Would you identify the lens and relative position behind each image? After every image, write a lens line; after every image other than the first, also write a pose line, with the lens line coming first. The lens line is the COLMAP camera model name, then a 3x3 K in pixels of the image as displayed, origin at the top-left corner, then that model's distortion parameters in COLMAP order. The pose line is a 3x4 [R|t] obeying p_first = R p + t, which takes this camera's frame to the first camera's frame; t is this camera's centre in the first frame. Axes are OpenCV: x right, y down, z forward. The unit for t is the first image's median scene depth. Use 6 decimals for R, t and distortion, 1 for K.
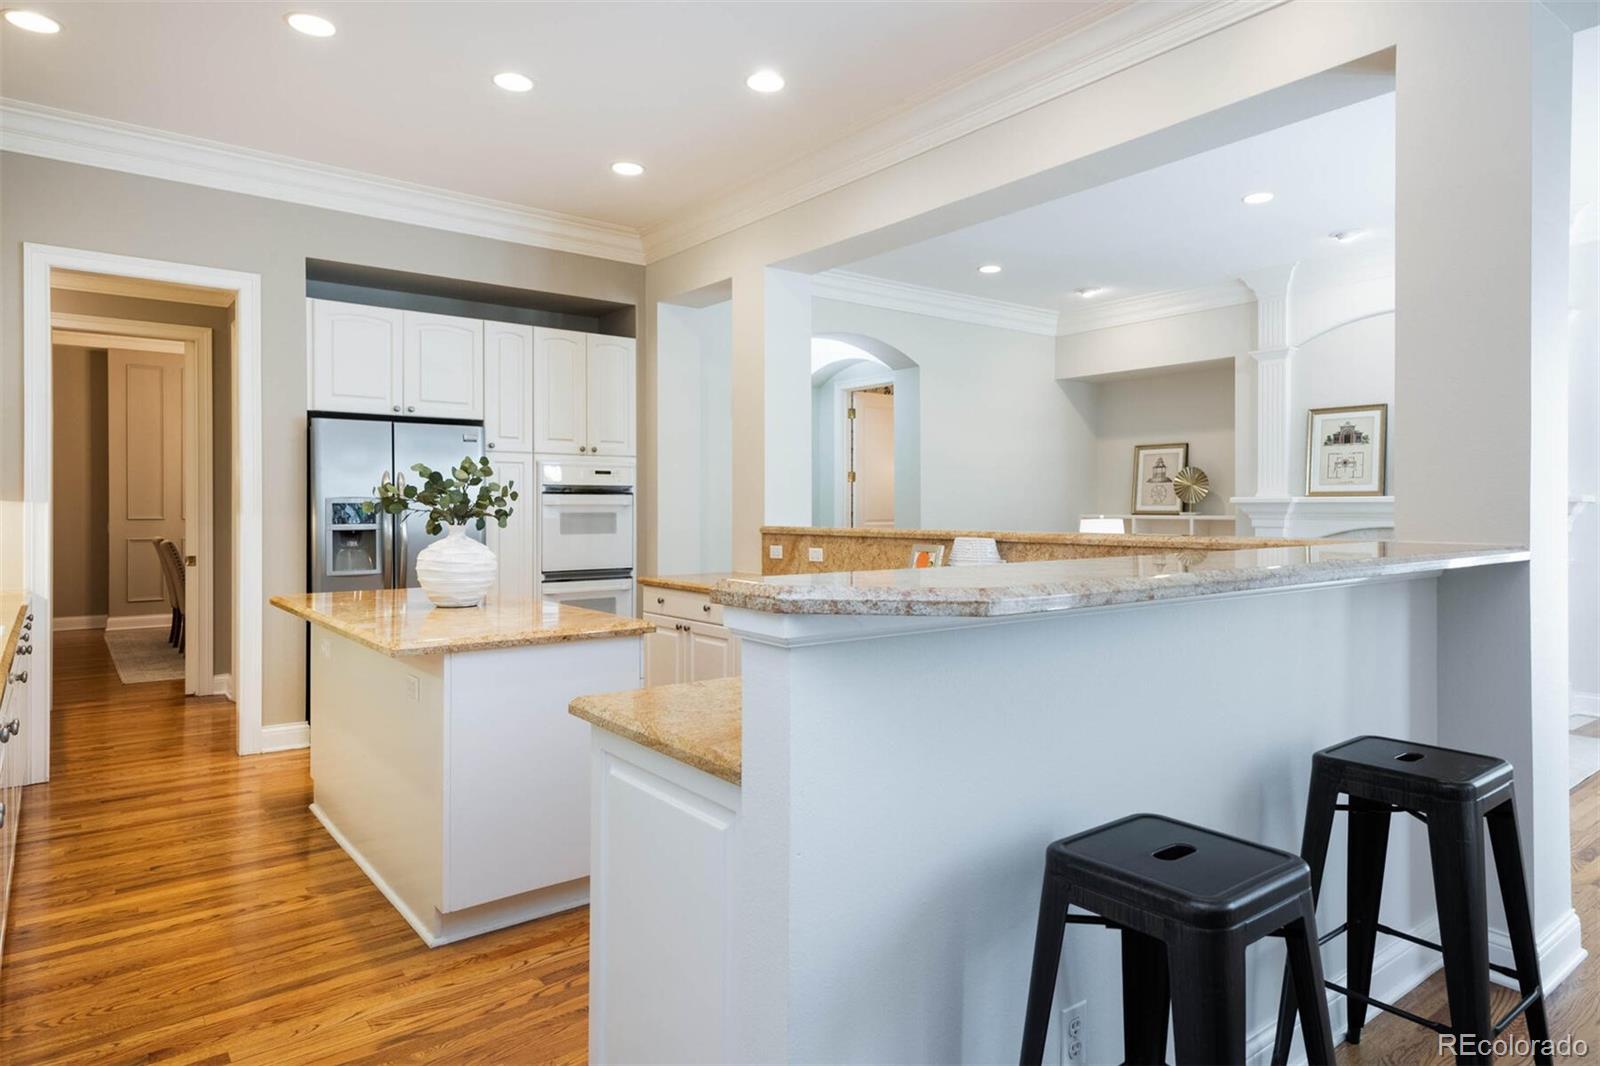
lens RADIAL K [[976.5, 0, 802.7], [0, 976.5, 520.9], [0, 0, 1]] dist [0.010966, -0.002005]
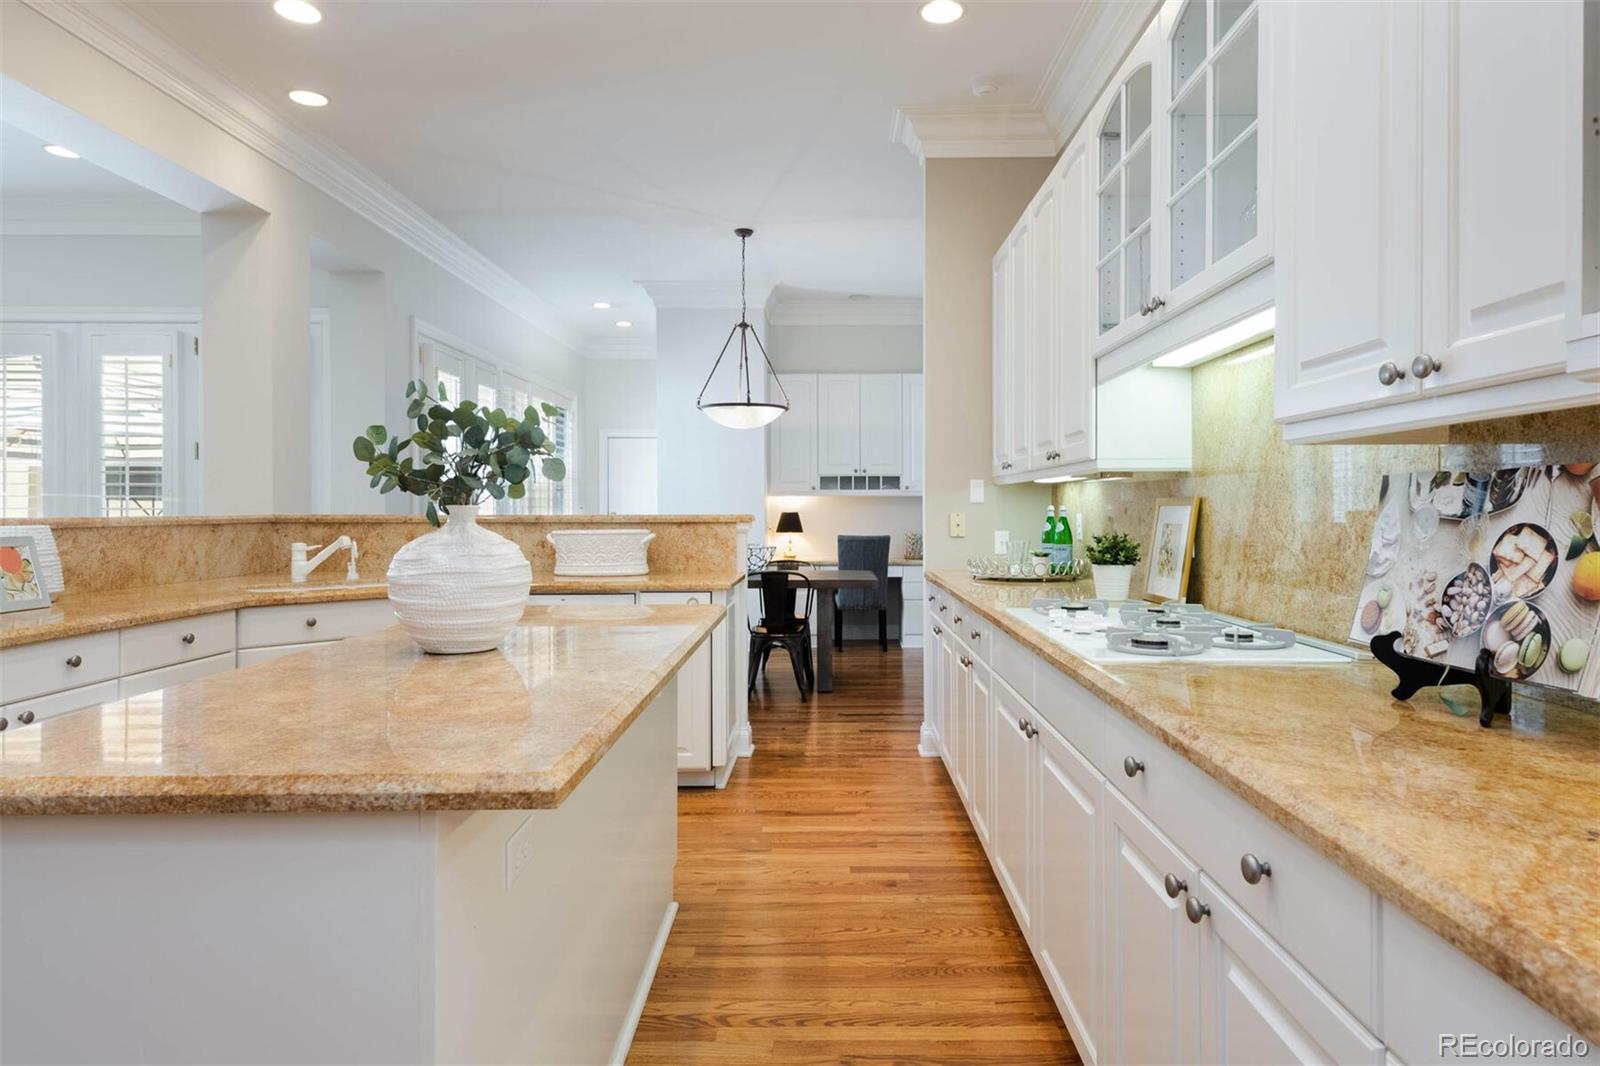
lens RADIAL K [[926.5, 0, 812.8], [0, 926.5, 519.8], [0, 0, 1]] dist [0.015472, 0.000923]
pose [[-0.787612, -0.007297, 0.616129, -0.993631], [0.011106, 0.999599, 0.026035, -0.010019], [-0.616072, 0.027348, -0.787215, 1.509429]]
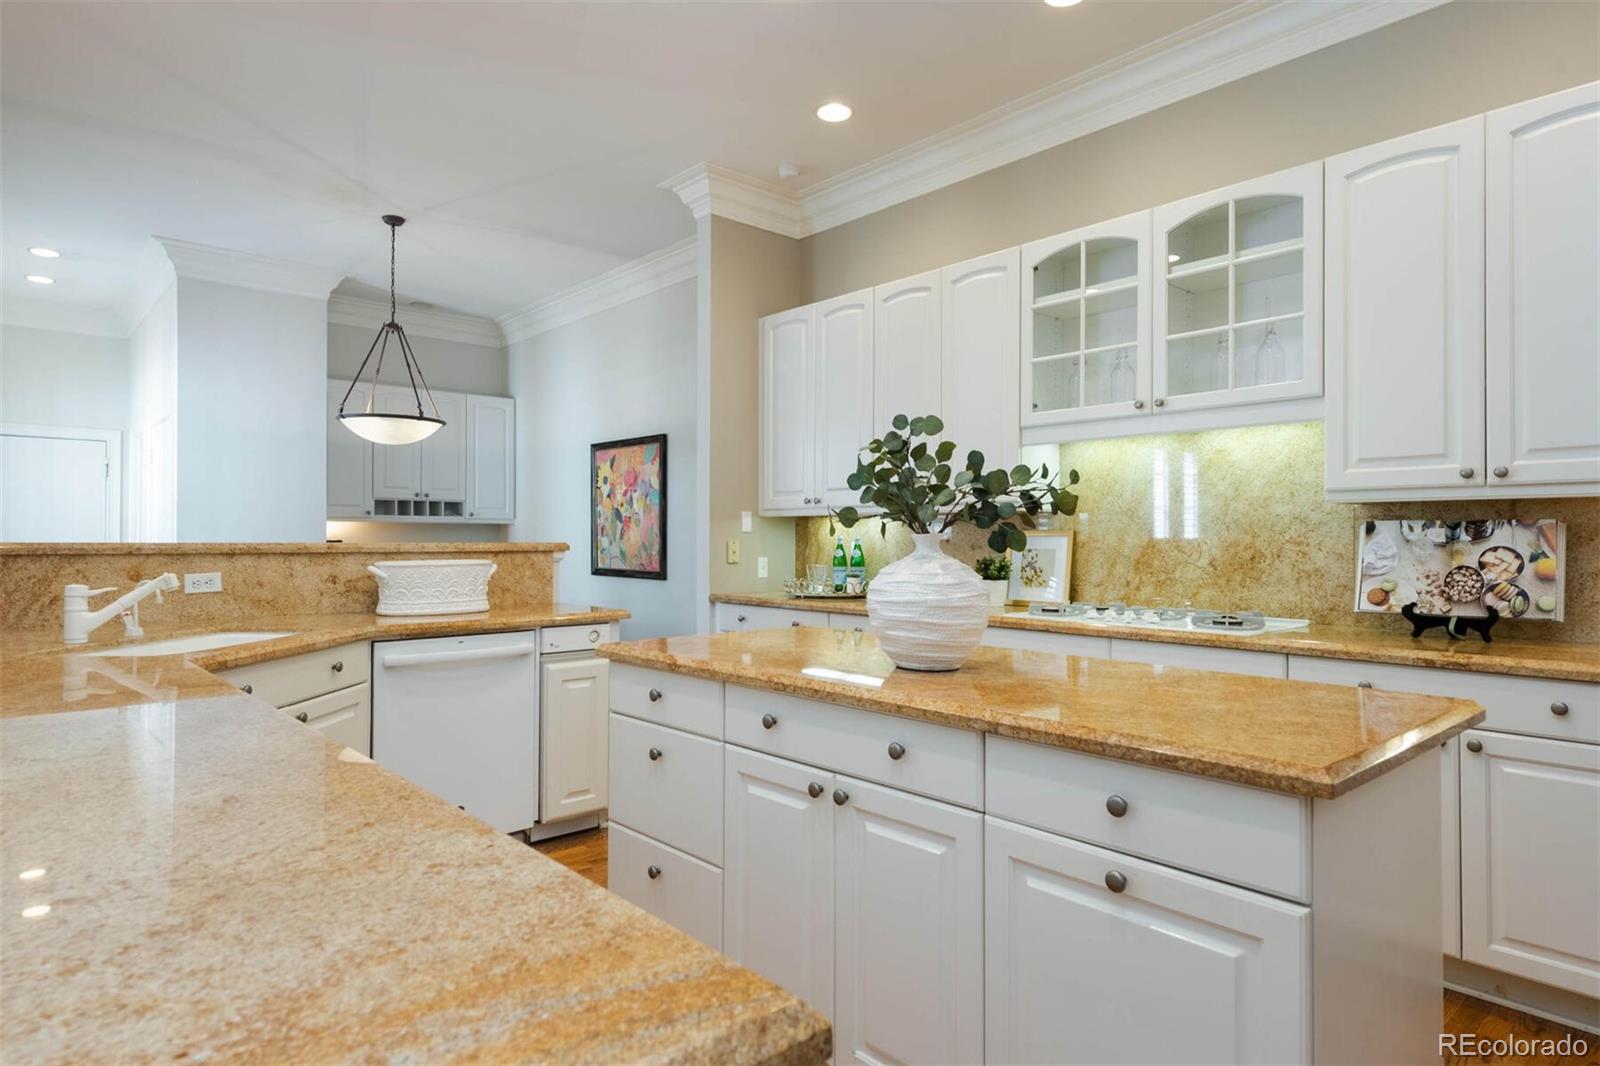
lens RADIAL K [[926.5, 0, 796.8], [0, 926.5, 535.7], [0, 0, 1]] dist [0.015472, 0.000923]
pose [[-0.997261, -0.004521, -0.073819, -0.243423], [-0.005573, 0.999886, 0.014059, -0.013227], [0.073747, 0.014432, -0.997173, 1.835443]]
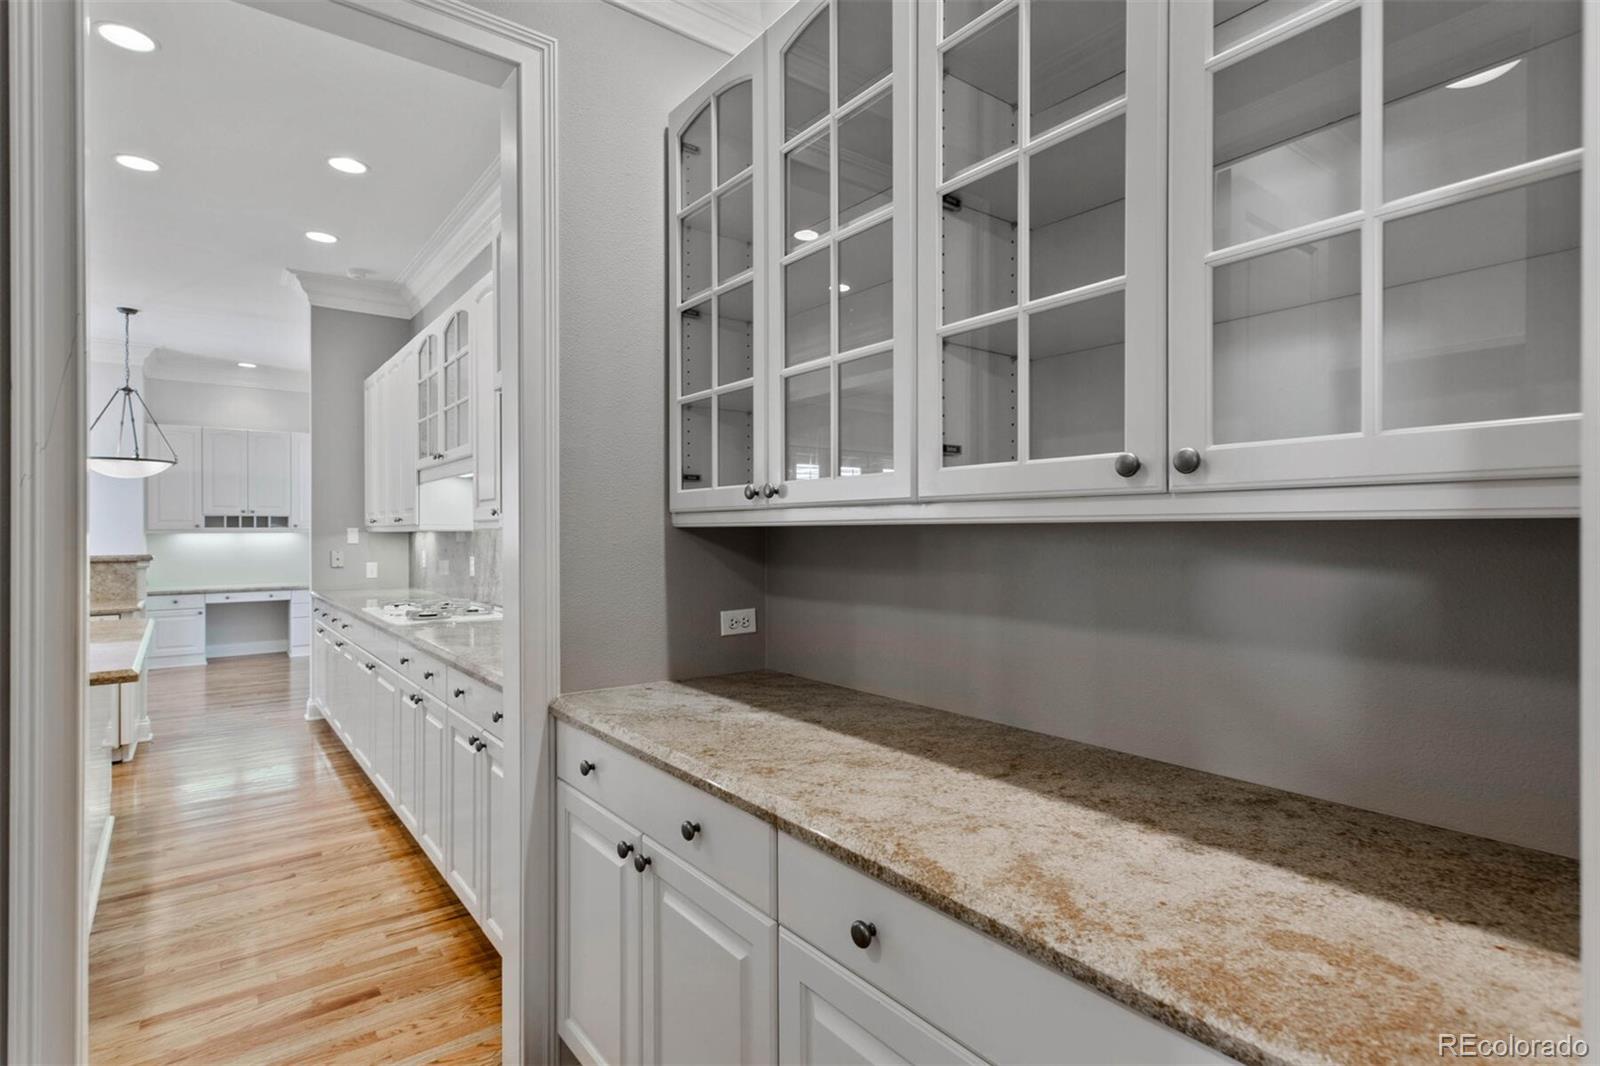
lens RADIAL K [[797.4, 0, 805.9], [0, 797.4, 529.5], [0, 0, 1]] dist [0.022629, -0.000583]
pose [[-0.999991, 0.000175, -0.004331, -1.353650], [0.000121, 0.999923, 0.012408, -0.054046], [0.004333, 0.012407, -0.999914, 2.089565]]
